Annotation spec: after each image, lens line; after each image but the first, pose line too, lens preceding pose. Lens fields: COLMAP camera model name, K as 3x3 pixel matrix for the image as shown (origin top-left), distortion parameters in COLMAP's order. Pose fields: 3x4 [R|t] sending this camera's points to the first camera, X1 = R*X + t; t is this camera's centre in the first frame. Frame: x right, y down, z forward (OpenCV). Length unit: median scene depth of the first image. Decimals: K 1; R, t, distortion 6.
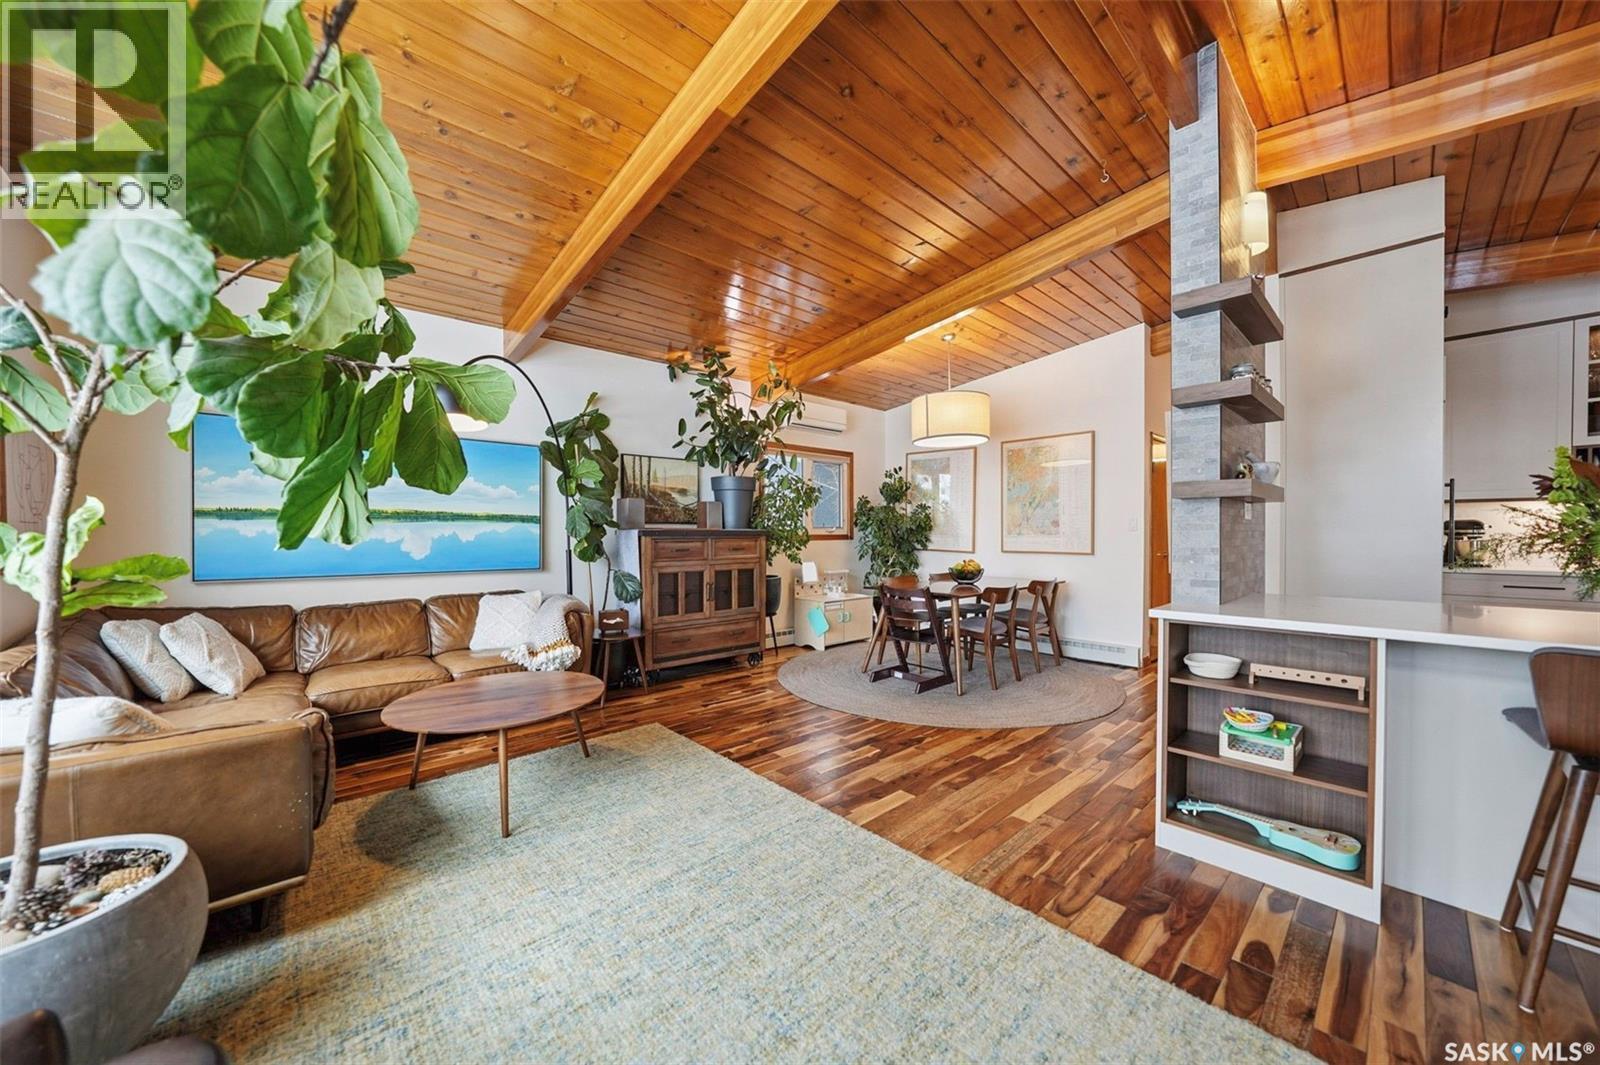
lens RADIAL K [[562.7, 0, 794.4], [0, 562.7, 534.6], [0, 0, 1]] dist [0.003266, 0.000144]
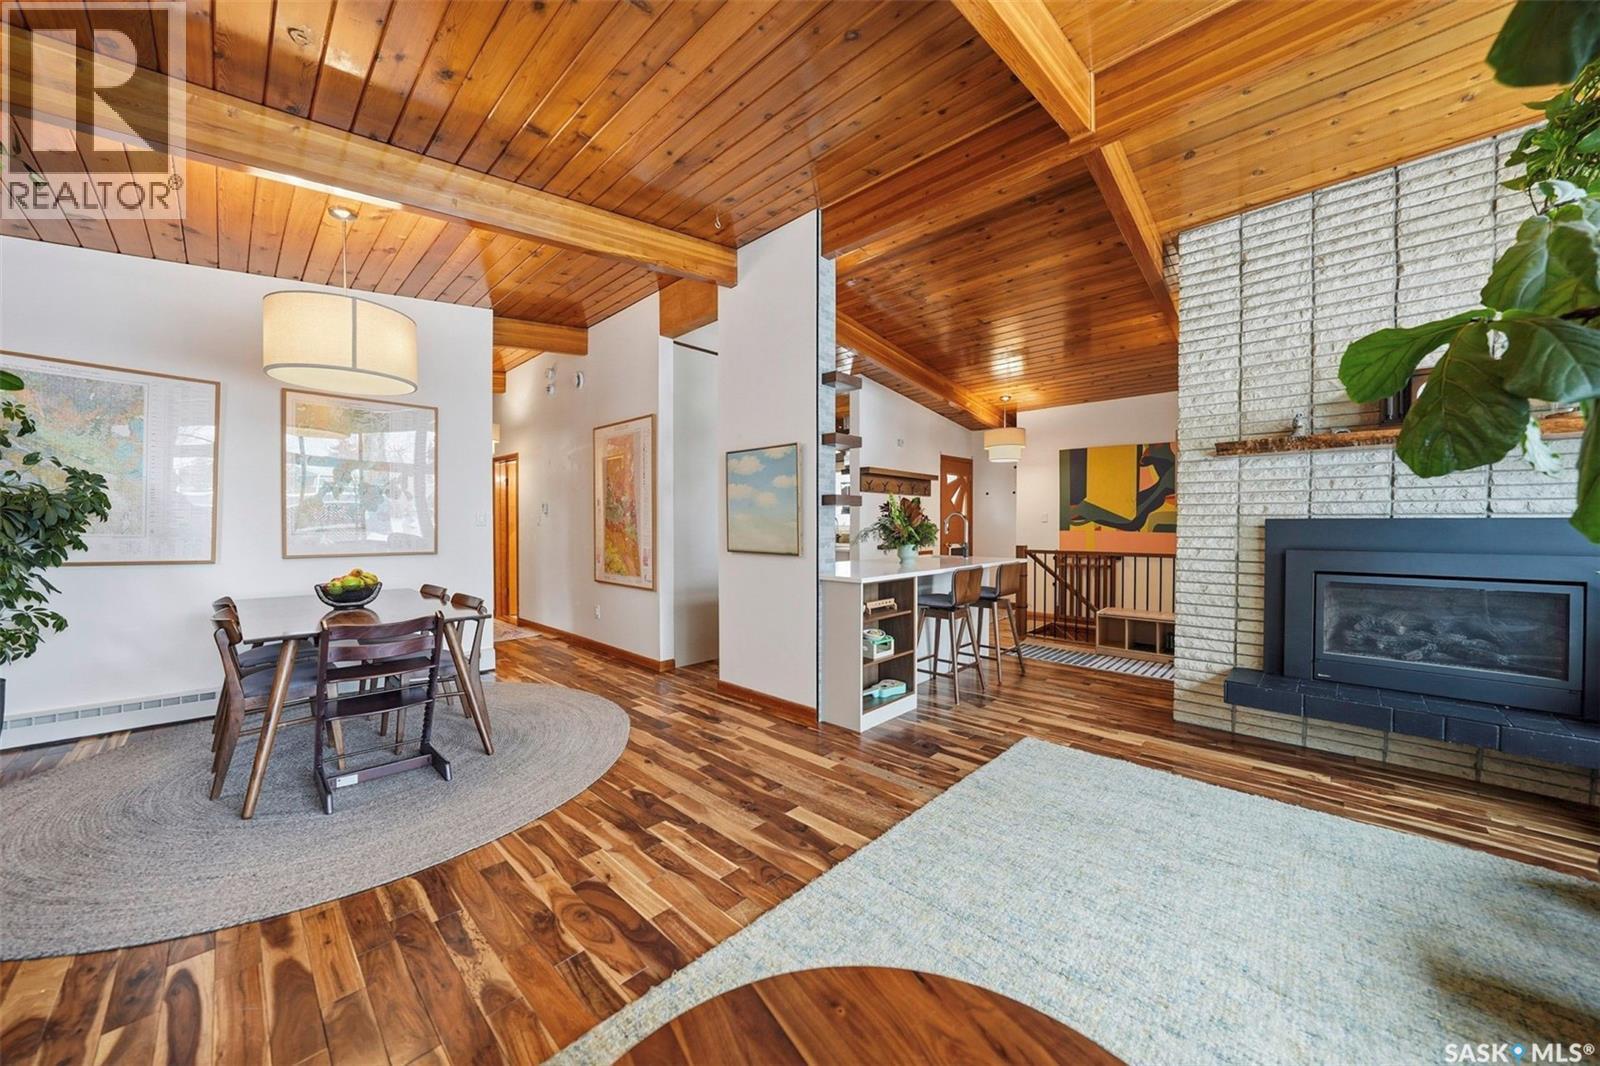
lens RADIAL K [[557.2, 0, 796.1], [0, 557.2, 530.9], [0, 0, 1]] dist [-0.002767, -0.000001]
pose [[-0.069674, -0.000725, 0.997570, -0.622567], [0.001785, 0.999998, 0.000851, 0.000806], [-0.997568, 0.001840, -0.069673, 0.926822]]
